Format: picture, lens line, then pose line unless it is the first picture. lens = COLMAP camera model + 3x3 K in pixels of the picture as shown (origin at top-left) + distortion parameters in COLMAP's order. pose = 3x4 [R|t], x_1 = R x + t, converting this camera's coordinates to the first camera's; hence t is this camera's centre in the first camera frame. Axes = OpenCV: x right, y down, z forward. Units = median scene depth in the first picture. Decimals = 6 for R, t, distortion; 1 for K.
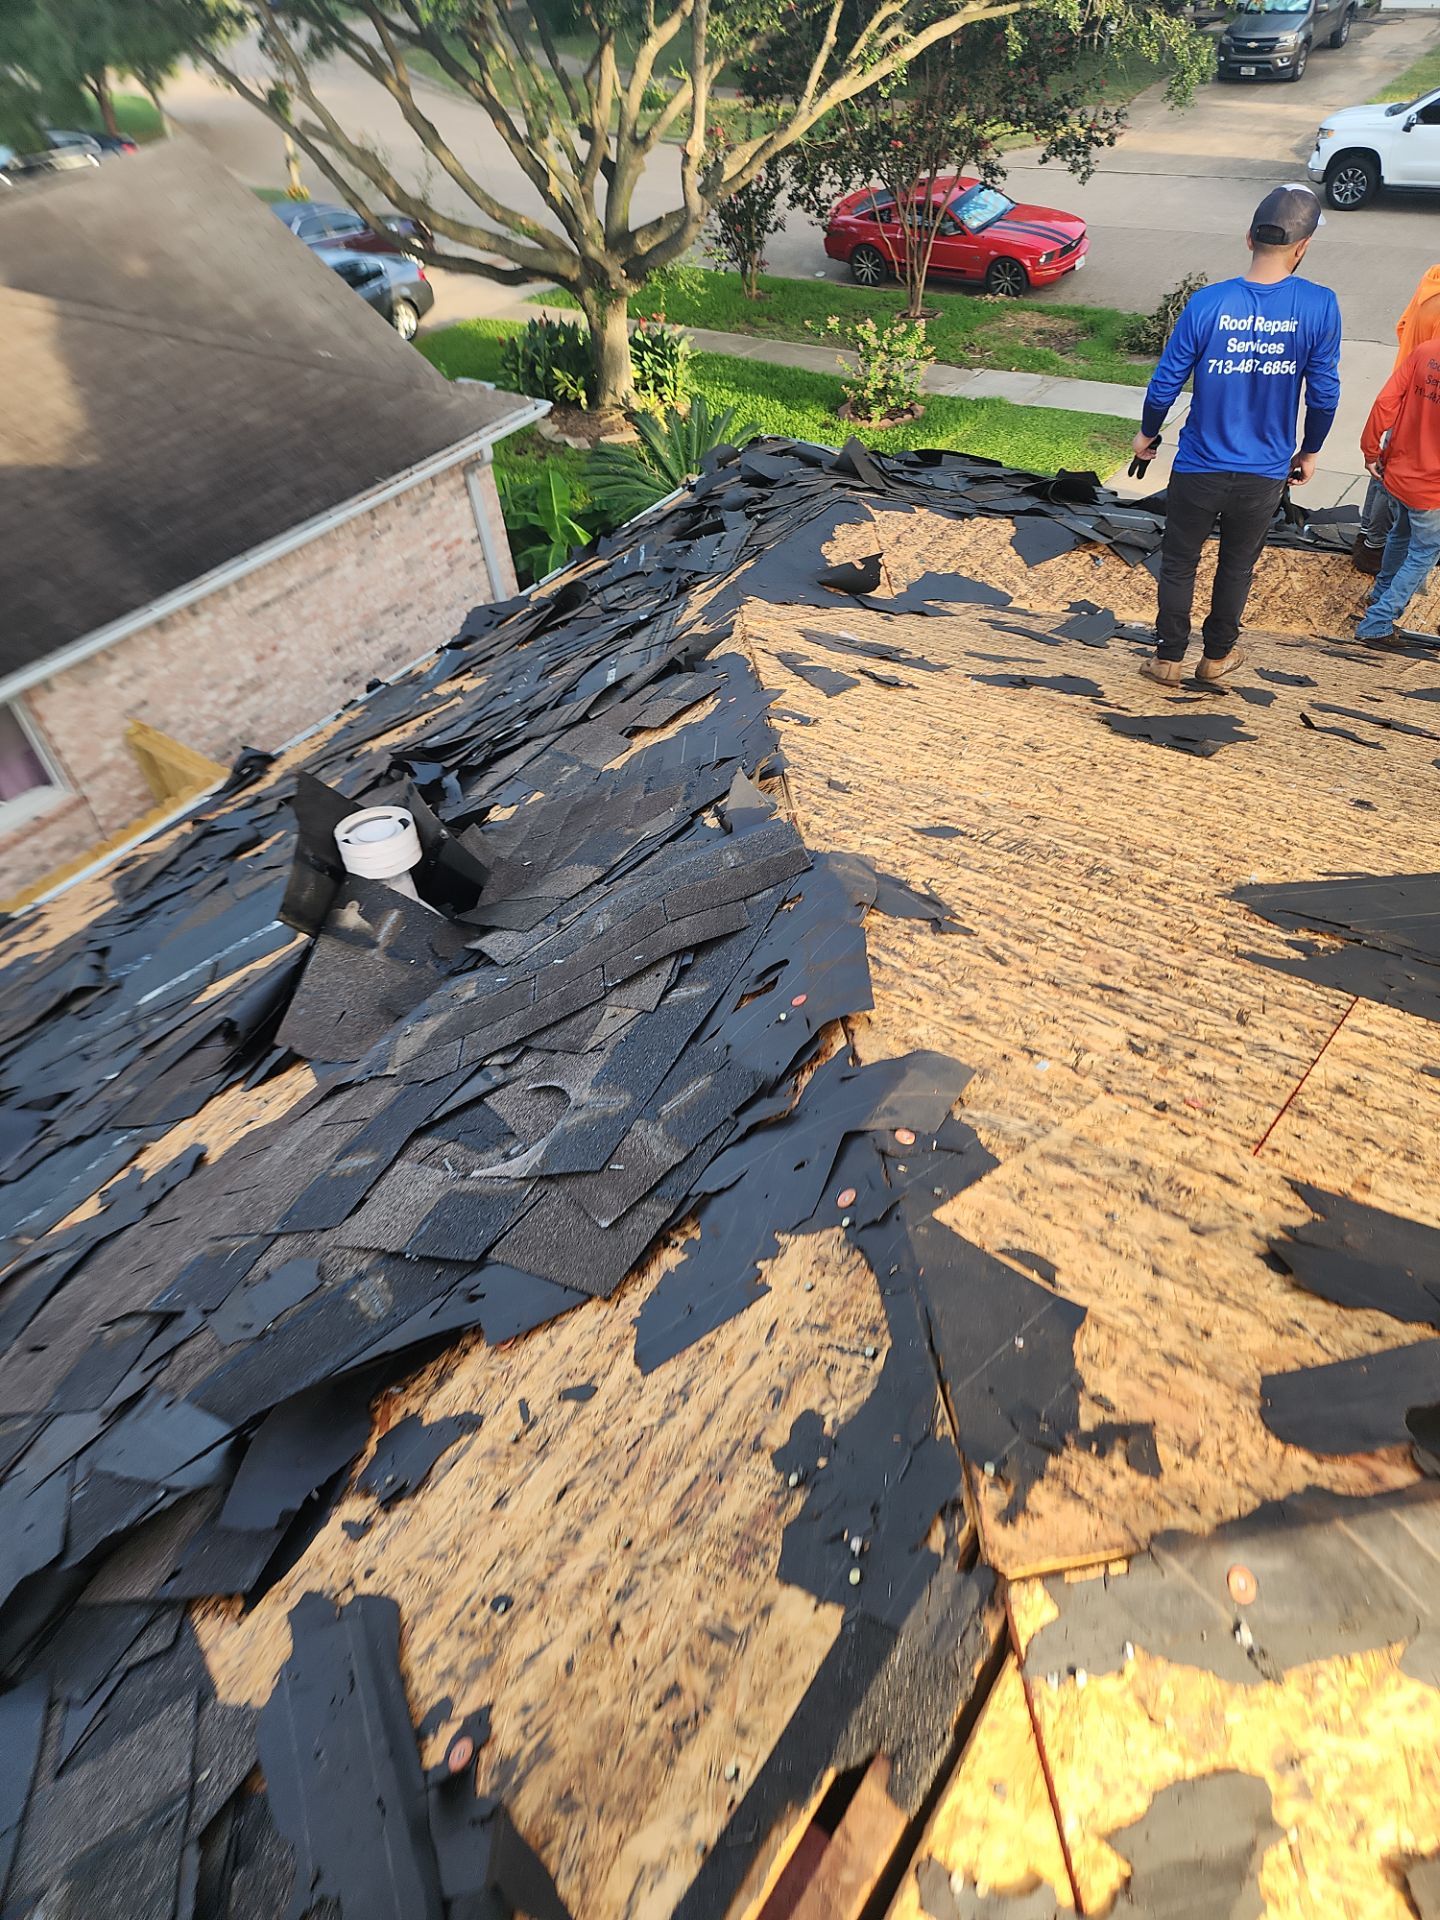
lens RADIAL K [[1309.2, 0, 692.4], [0, 1309.2, 921.7], [0, 0, 1]] dist [0.128118, -0.074157]
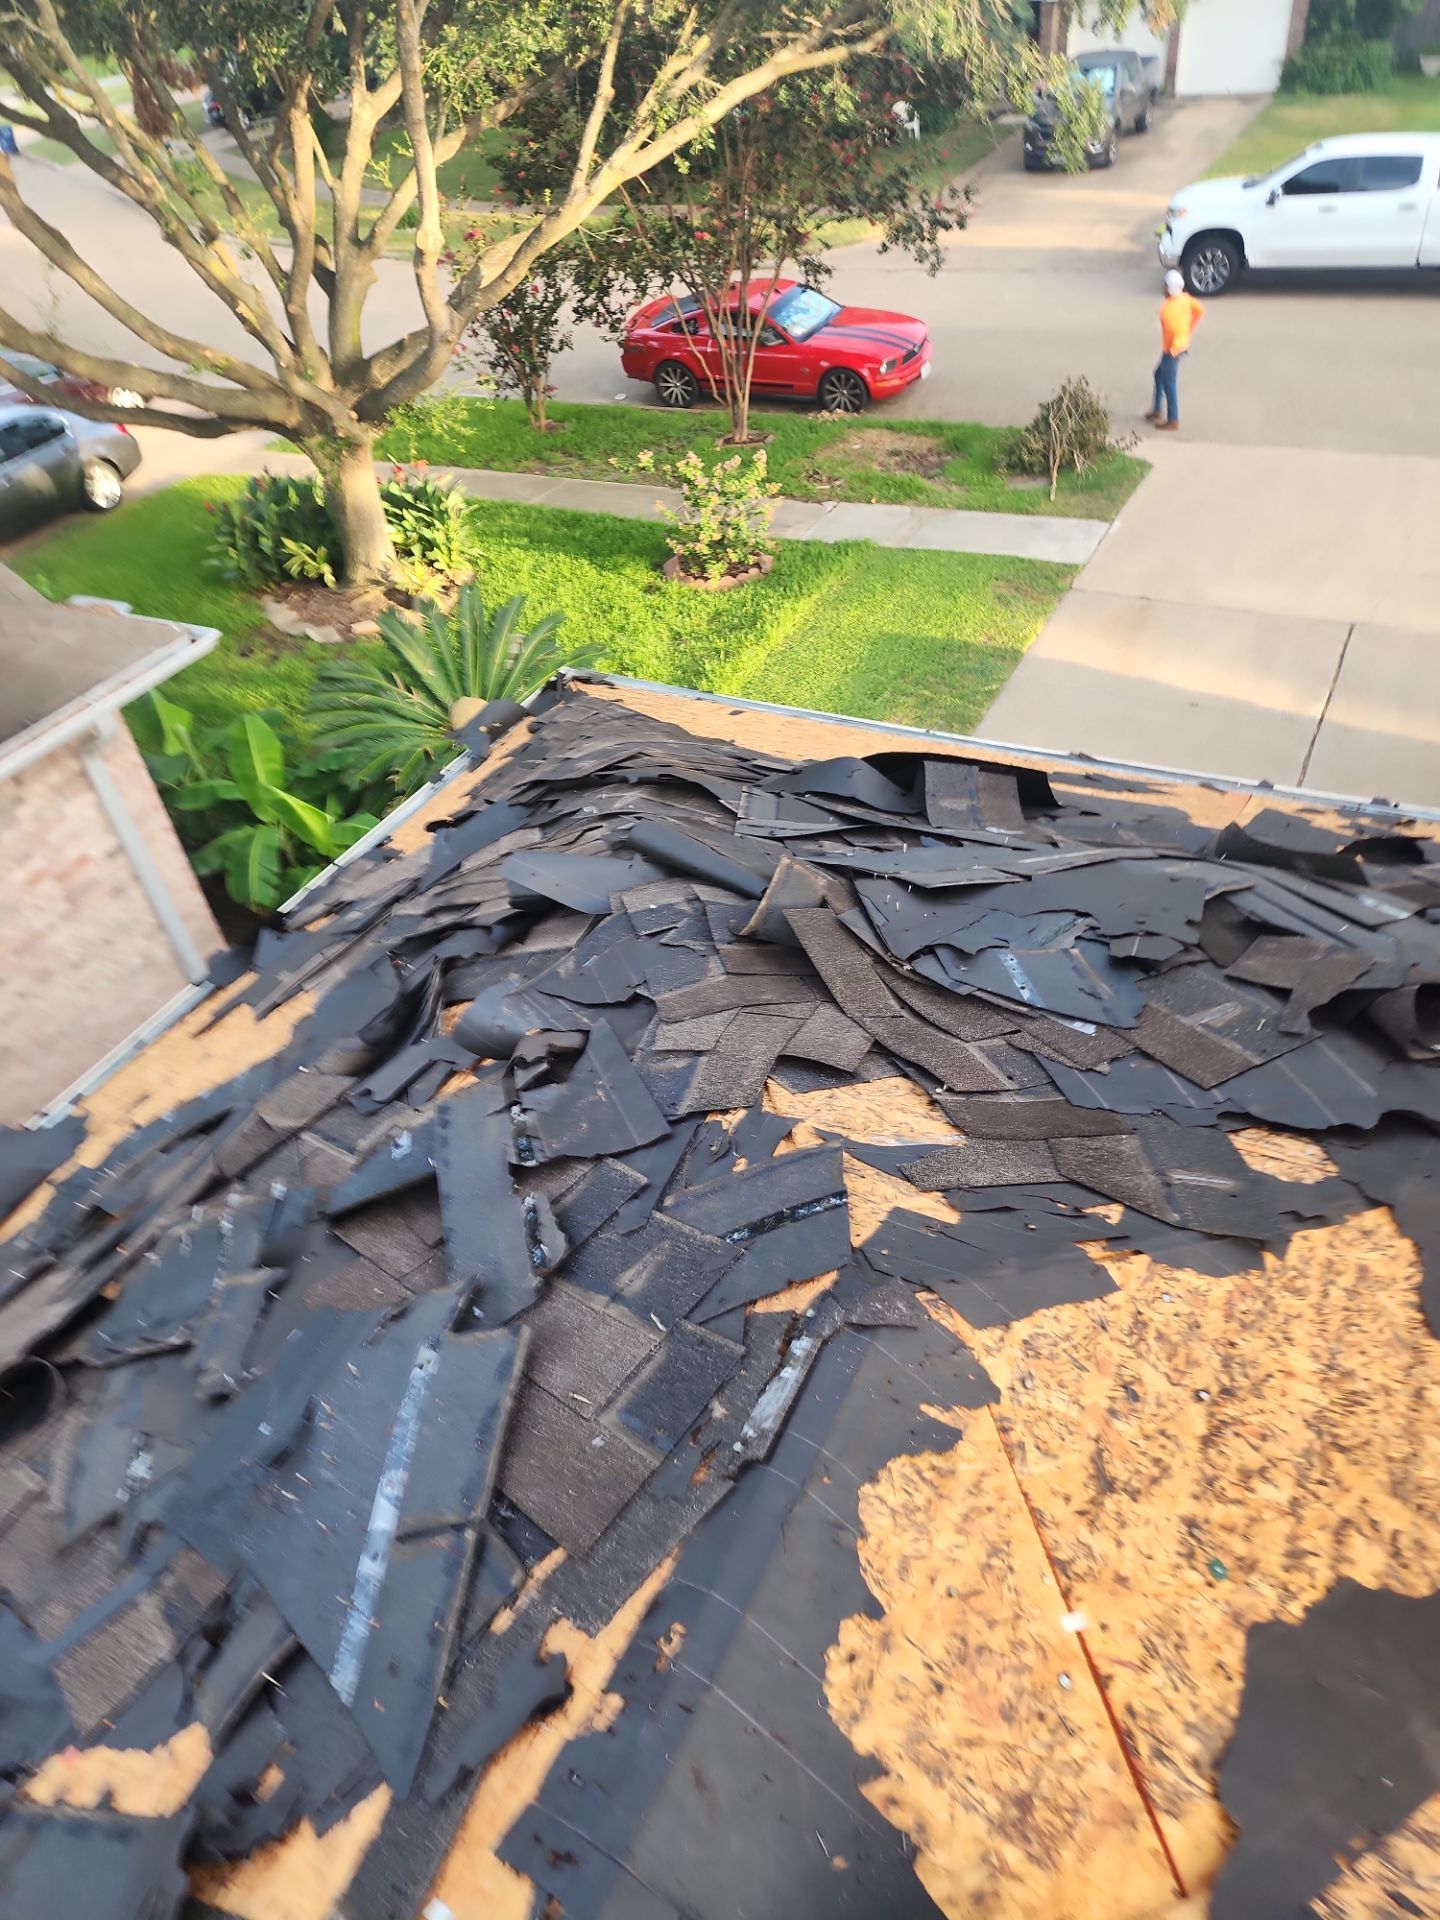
lens RADIAL K [[1406.1, 0, 662.6], [0, 1406.1, 1019.7], [0, 0, 1]] dist [0.044391, -0.000257]
pose [[0.991941, -0.095602, 0.083148, 0.015785], [0.098372, 0.994701, -0.029870, -0.099151], [-0.079852, 0.037808, 0.996089, 0.196190]]
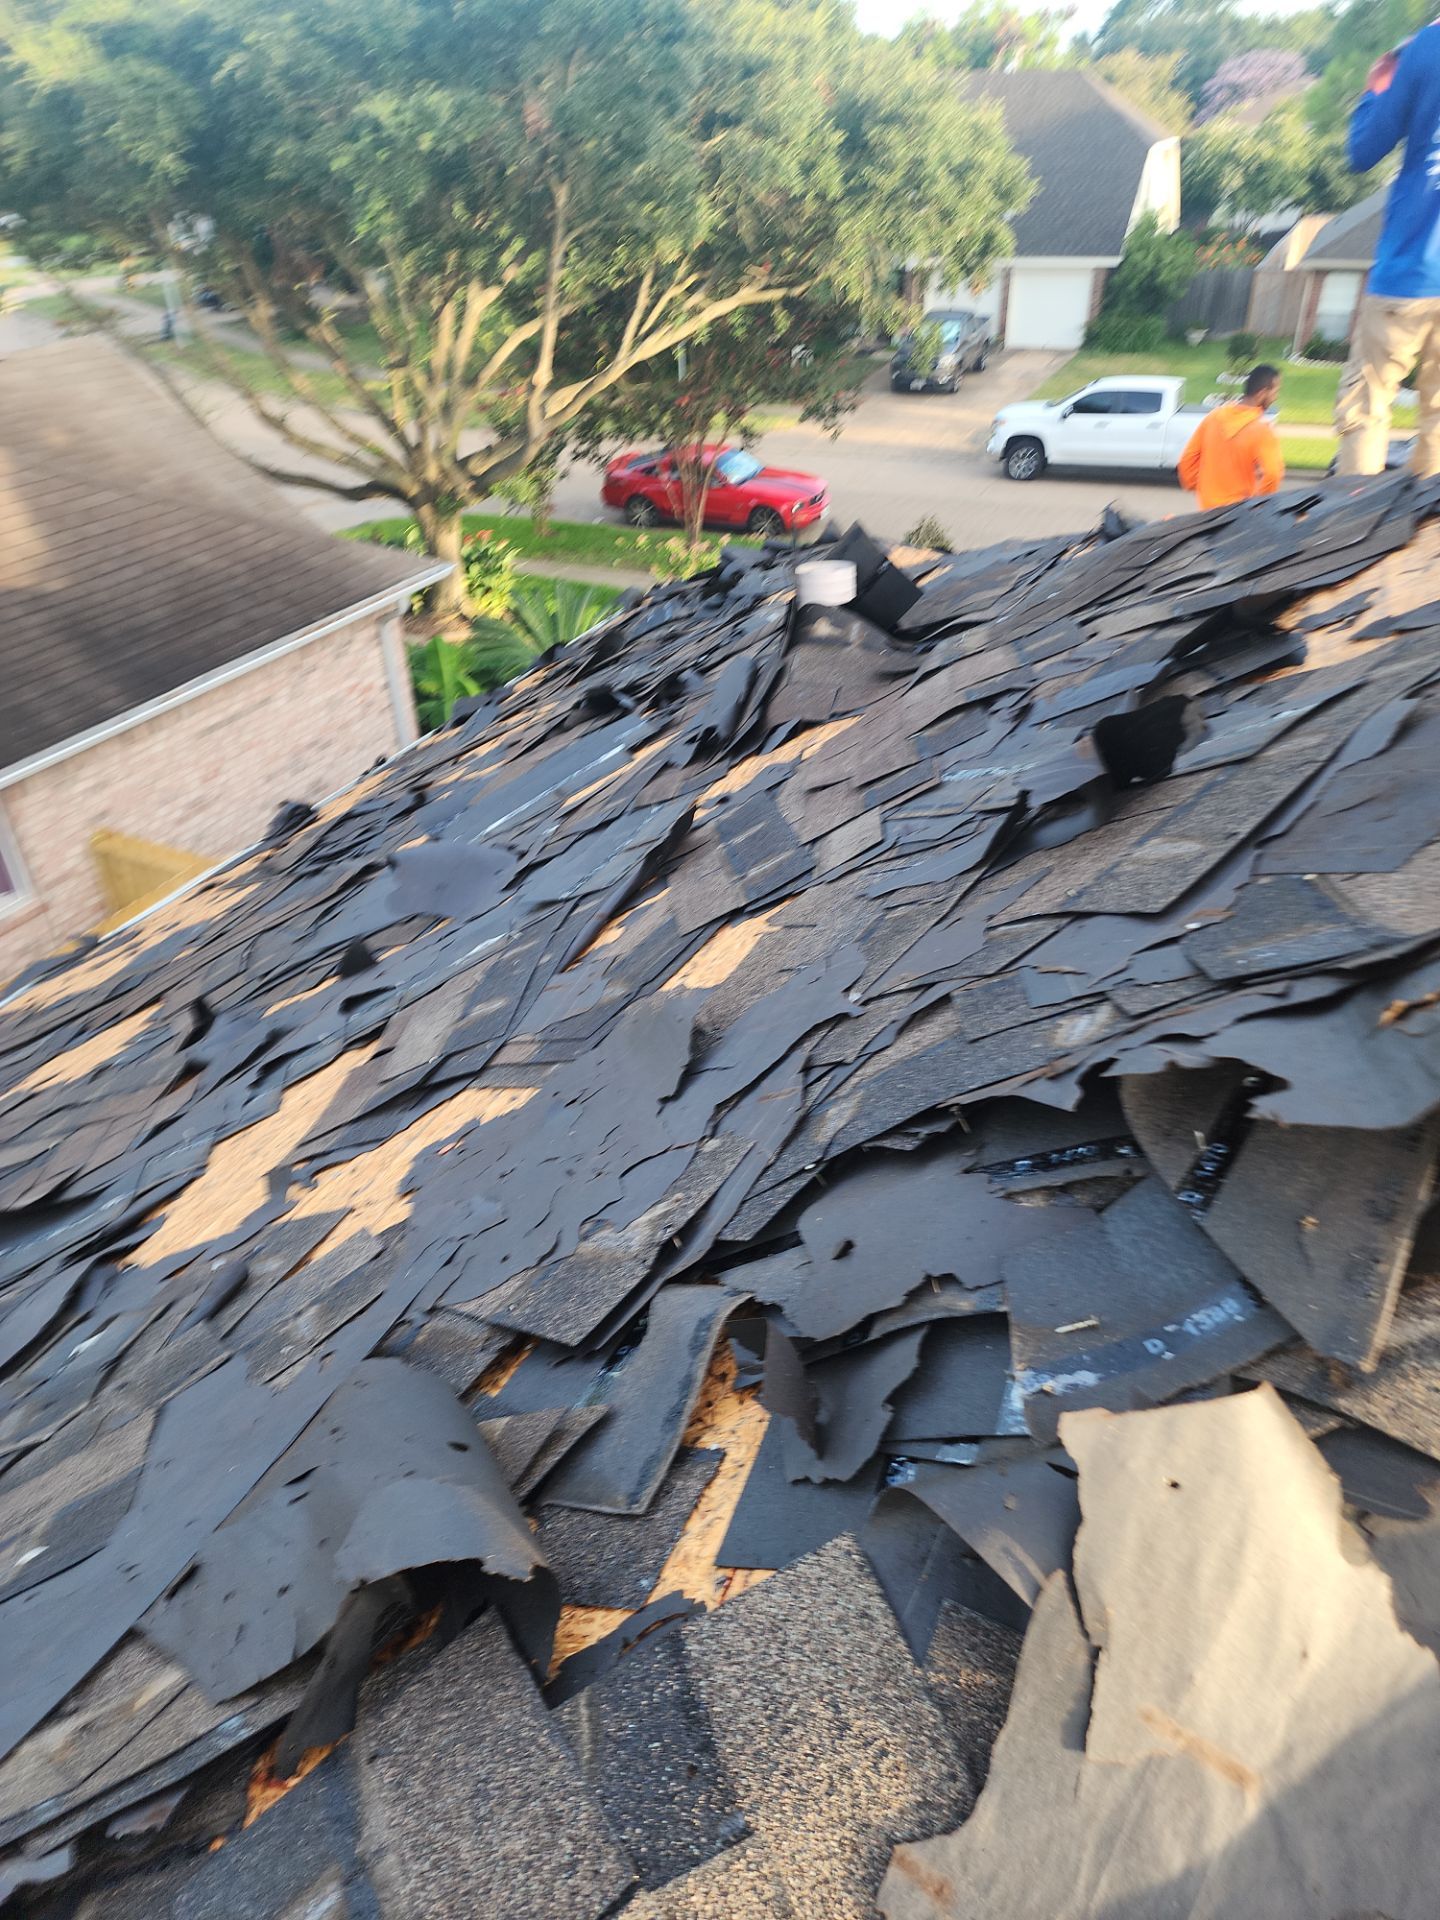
lens RADIAL K [[1309.2, 0, 692.4], [0, 1309.2, 921.7], [0, 0, 1]] dist [0.128118, -0.074157]
pose [[0.980490, -0.051221, 0.189777, -0.079218], [0.084659, 0.981361, -0.172523, 0.060160], [-0.177403, 0.185224, 0.966551, -0.019912]]
